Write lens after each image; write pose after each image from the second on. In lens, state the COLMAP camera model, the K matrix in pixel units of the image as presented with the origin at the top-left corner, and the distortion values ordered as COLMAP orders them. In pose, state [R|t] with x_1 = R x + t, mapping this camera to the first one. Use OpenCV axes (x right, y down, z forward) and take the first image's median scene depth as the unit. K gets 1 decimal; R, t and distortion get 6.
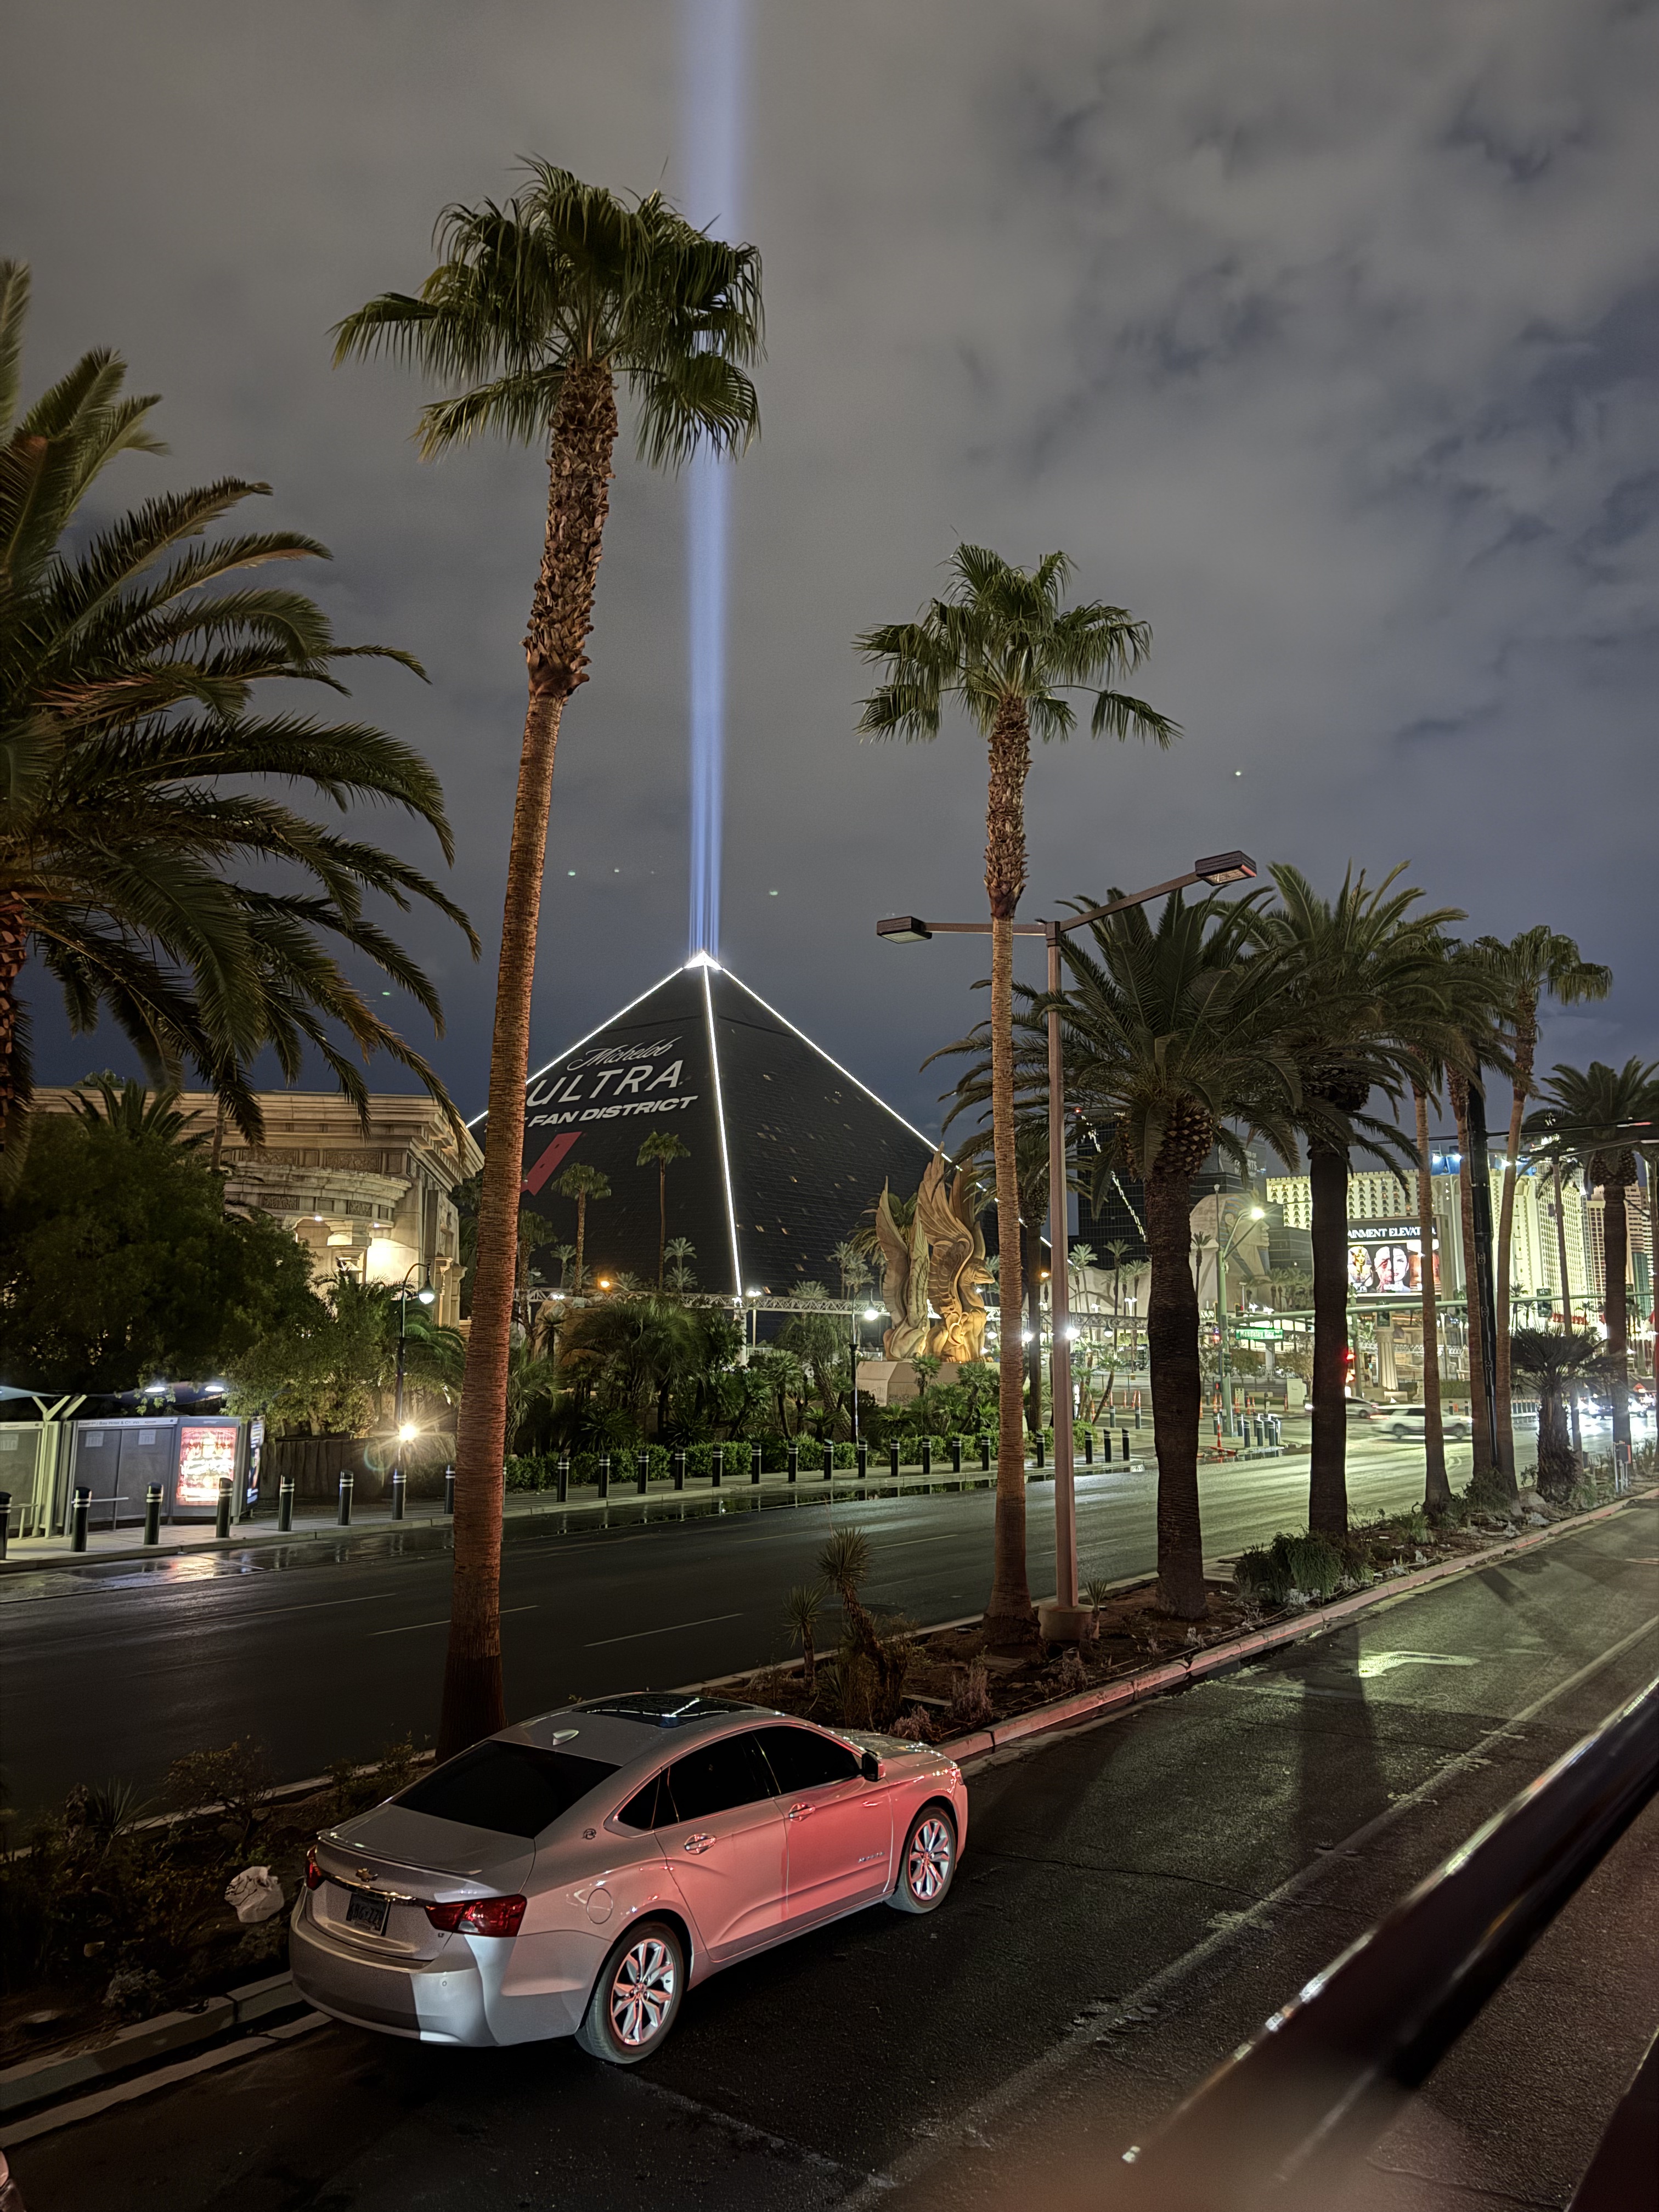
lens RADIAL K [[1551.6, 0, 846.2], [0, 1551.6, 1109.4], [0, 0, 1]] dist [0.073037, -0.002354]
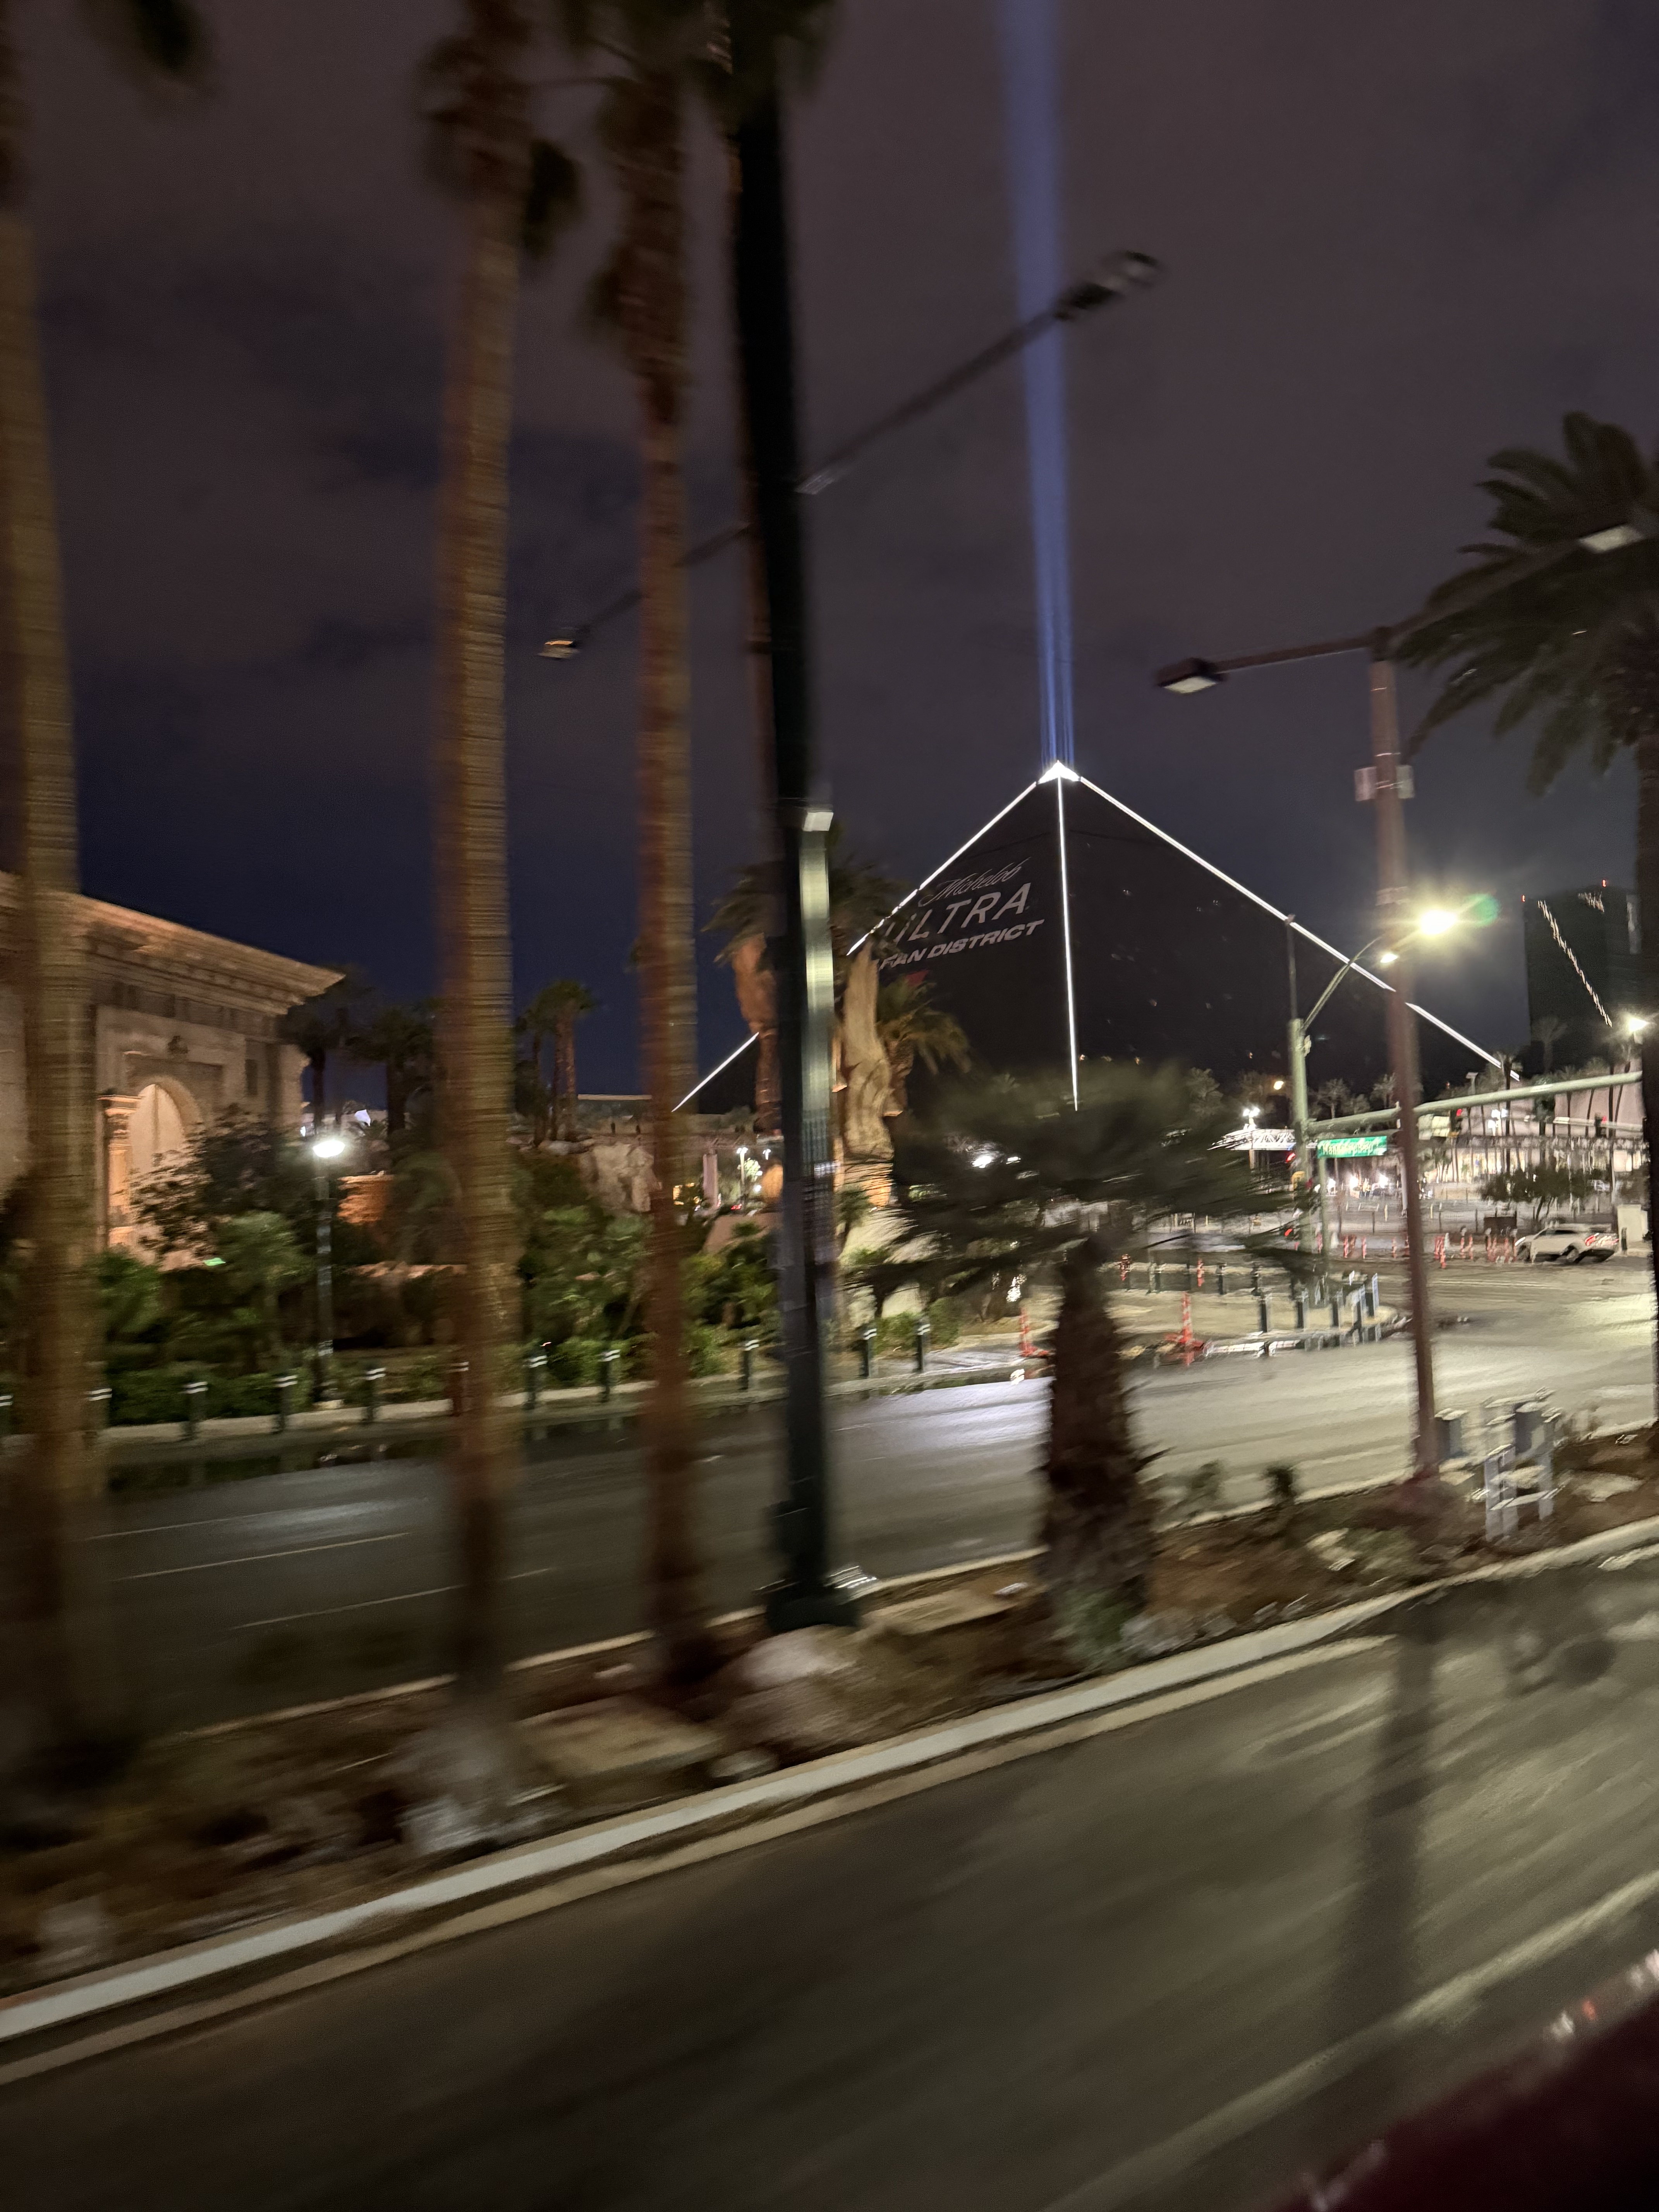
lens RADIAL K [[1551.6, 0, 846.2], [0, 1551.6, 1109.4], [0, 0, 1]] dist [0.073037, -0.002354]
pose [[0.955193, -0.052523, -0.291288, 0.051771], [0.080884, 0.992990, 0.086186, 0.013339], [0.284719, -0.105885, 0.952745, 0.081215]]
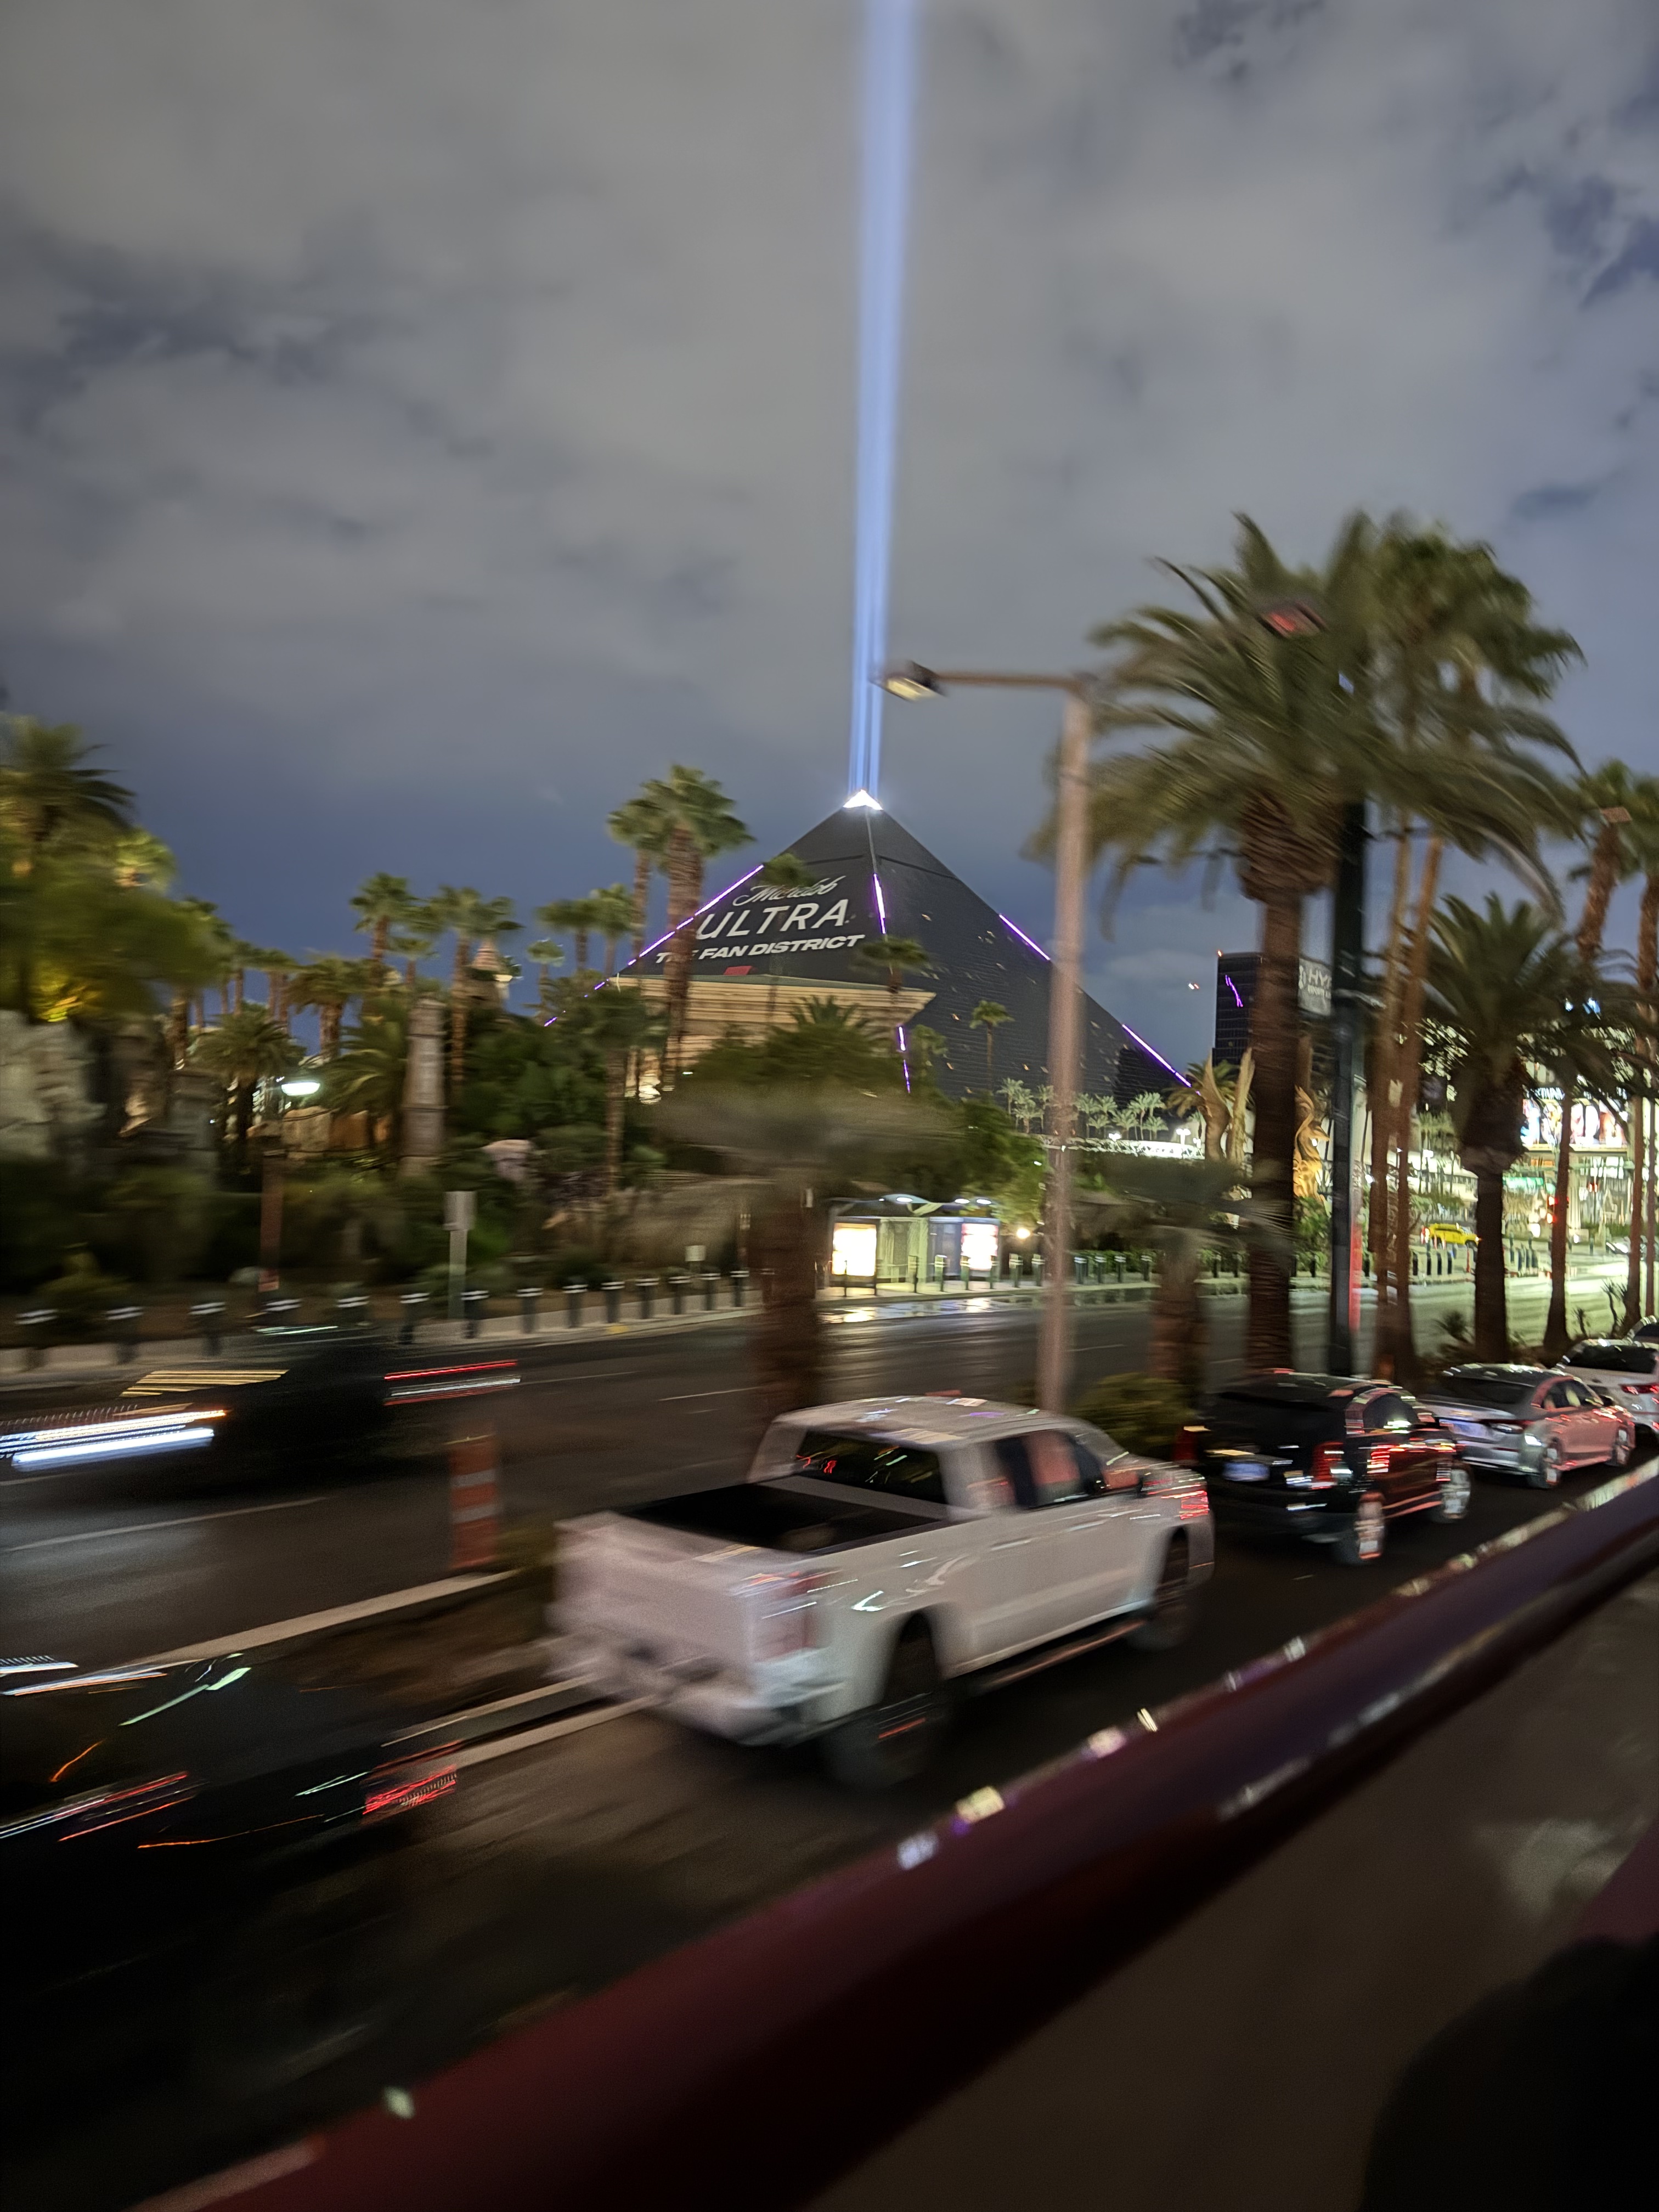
lens RADIAL K [[1551.6, 0, 846.2], [0, 1551.6, 1109.4], [0, 0, 1]] dist [0.073037, -0.002354]
pose [[0.997955, 0.030241, -0.056323, -0.043334], [-0.023714, 0.993295, 0.113149, -0.009622], [0.059367, -0.111582, 0.991980, -0.059096]]
